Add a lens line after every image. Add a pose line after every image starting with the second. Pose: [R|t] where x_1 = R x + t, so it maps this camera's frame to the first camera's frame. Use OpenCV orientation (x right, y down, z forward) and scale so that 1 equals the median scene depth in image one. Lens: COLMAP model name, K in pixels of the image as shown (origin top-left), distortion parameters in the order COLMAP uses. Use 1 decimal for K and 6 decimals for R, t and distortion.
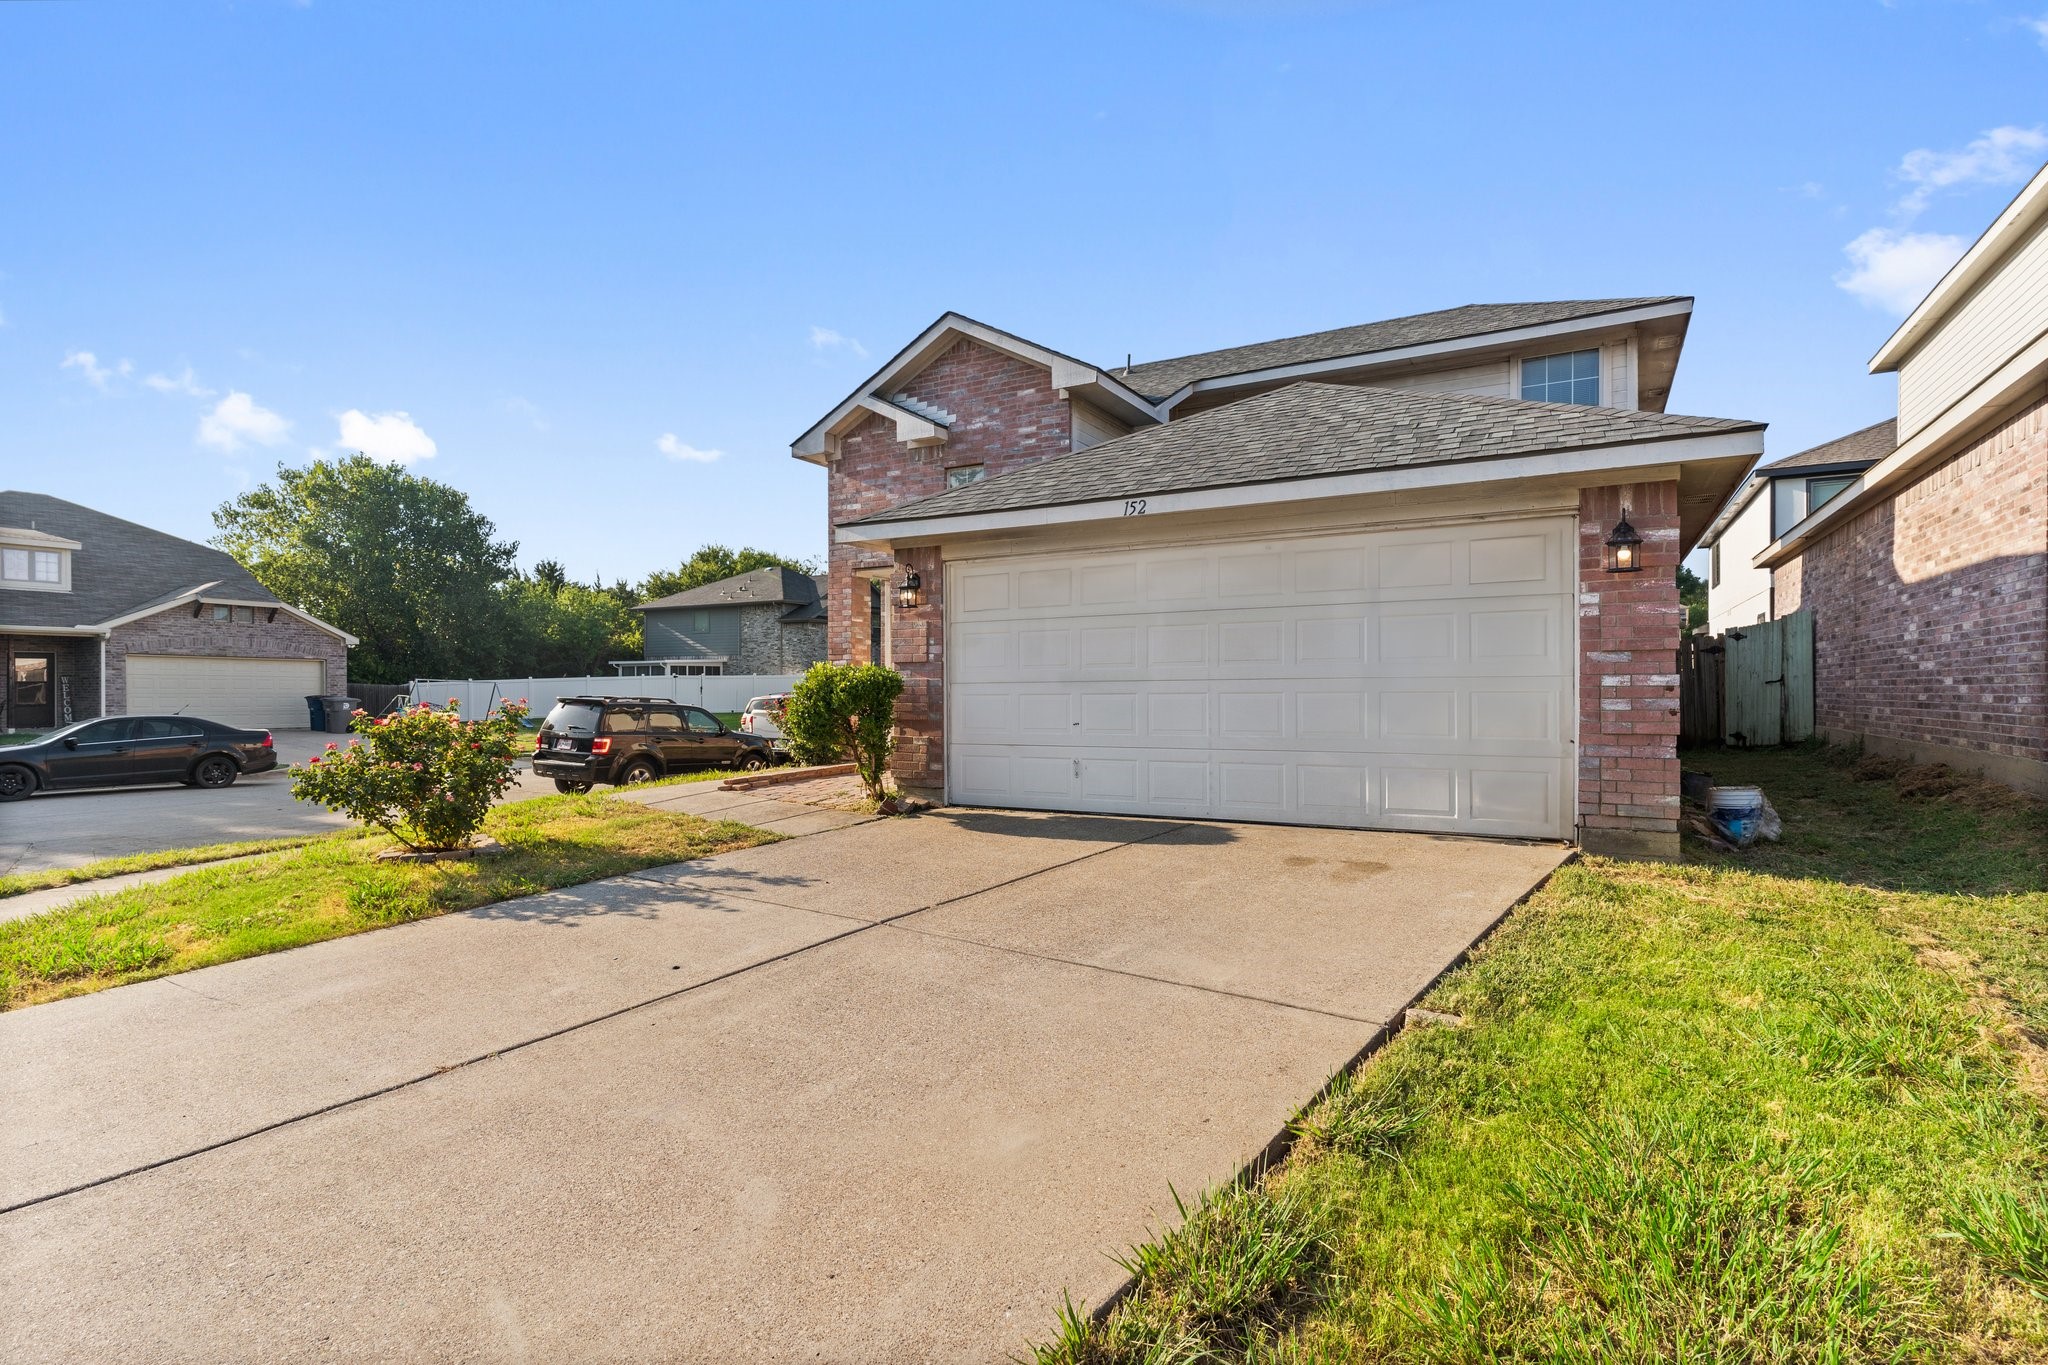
lens RADIAL K [[994.1, 0, 1038.7], [0, 994.1, 676.1], [0, 0, 1]] dist [0.001352, -0.000530]
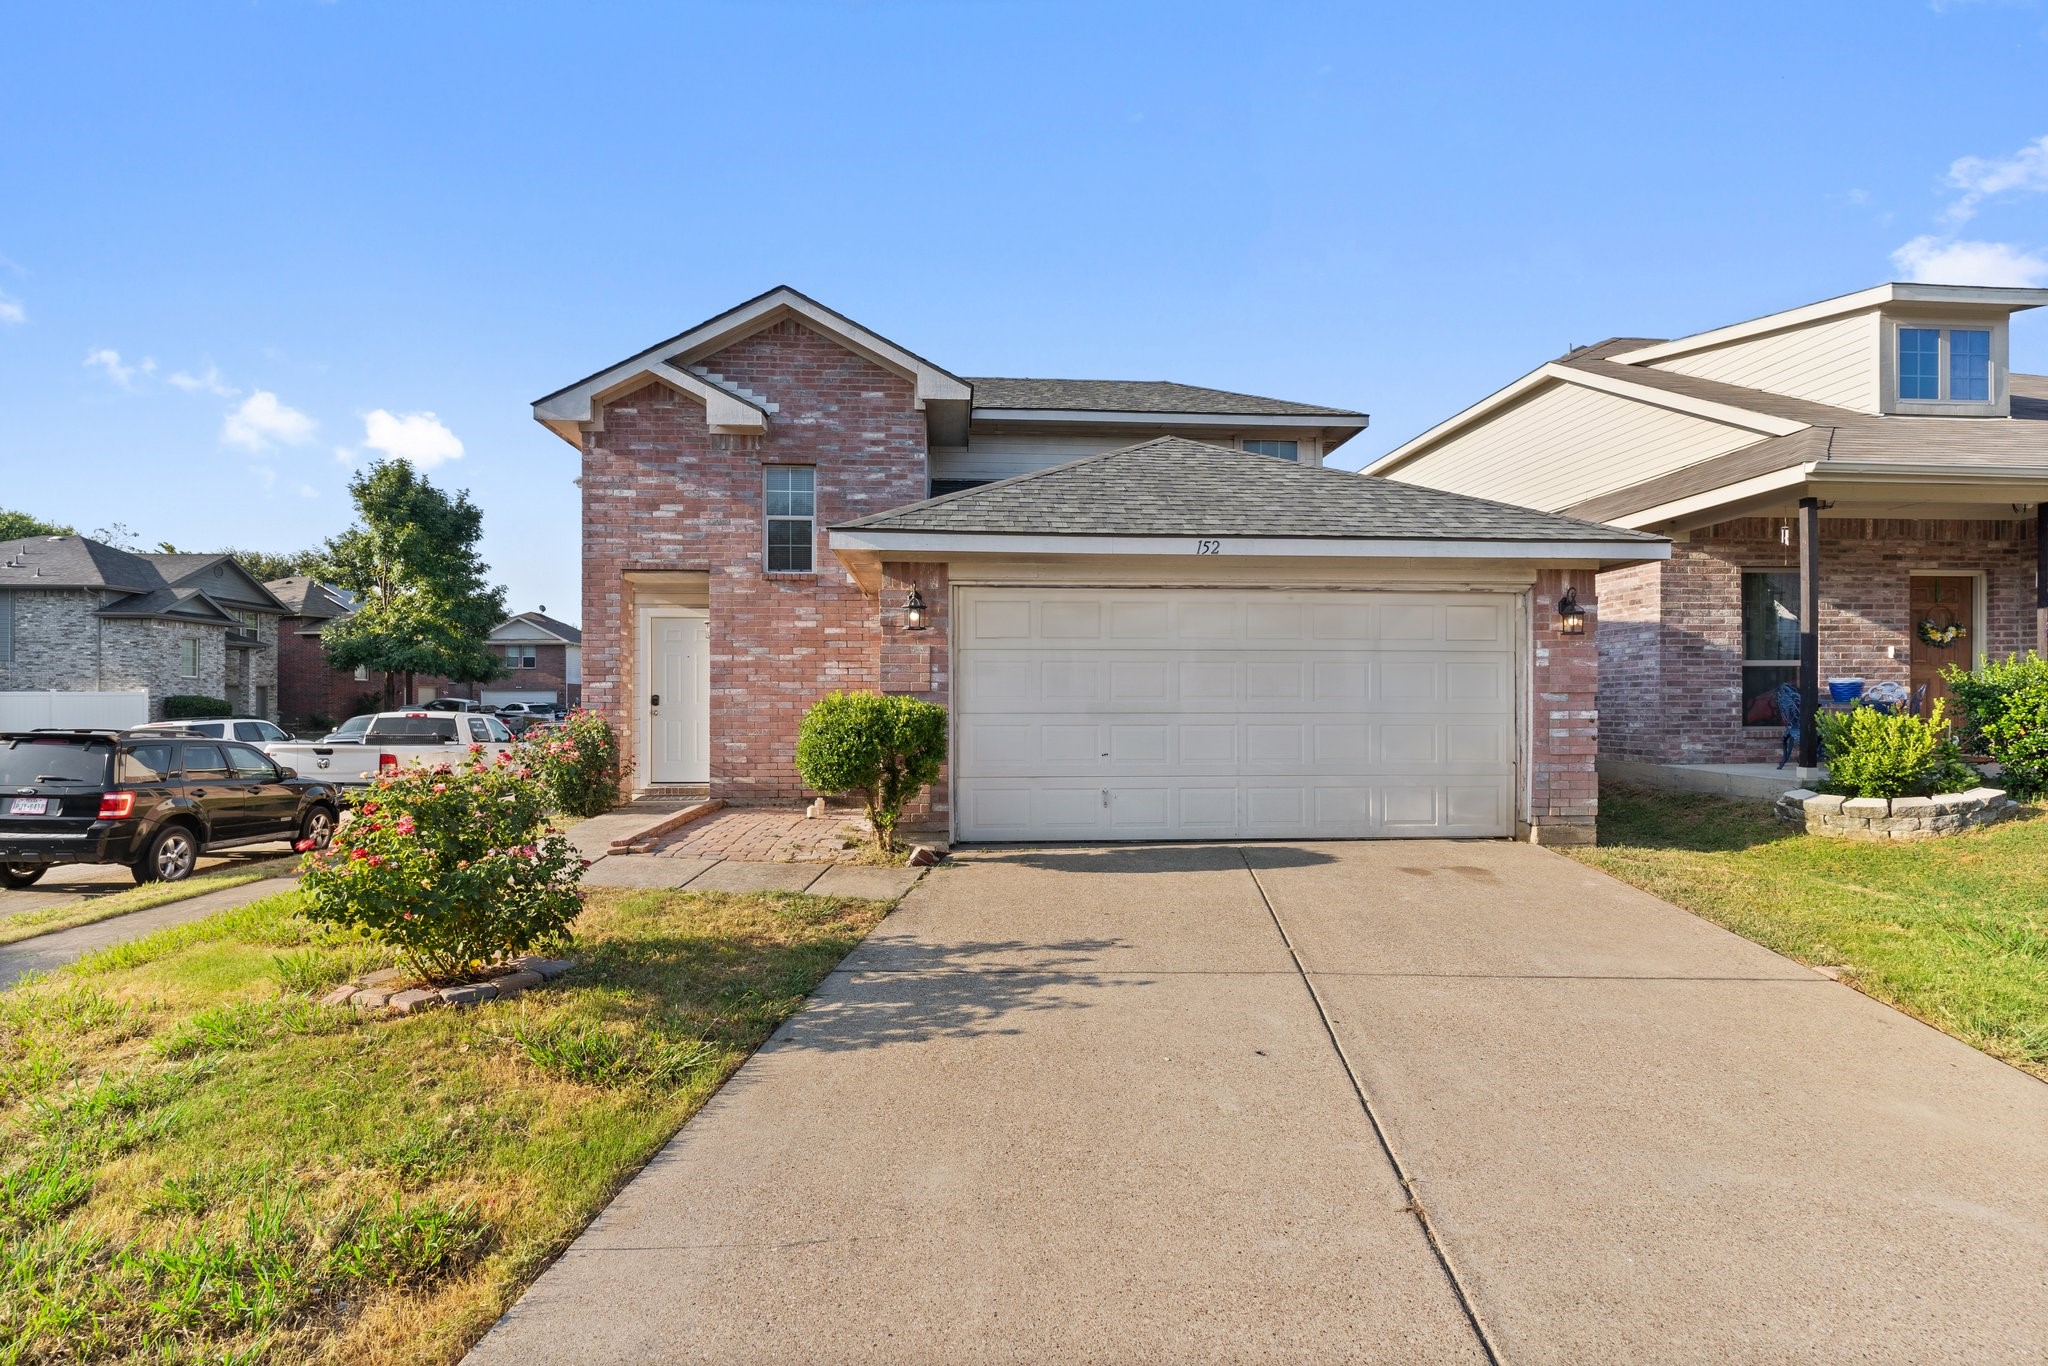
lens RADIAL K [[994.1, 0, 1036.7], [0, 994.1, 700.9], [0, 0, 1]] dist [0.001352, -0.000530]
pose [[0.824984, 0.004611, 0.565137, -0.536683], [-0.007944, 0.999963, 0.003437, -0.009536], [-0.565100, -0.007325, 0.824990, 0.205804]]
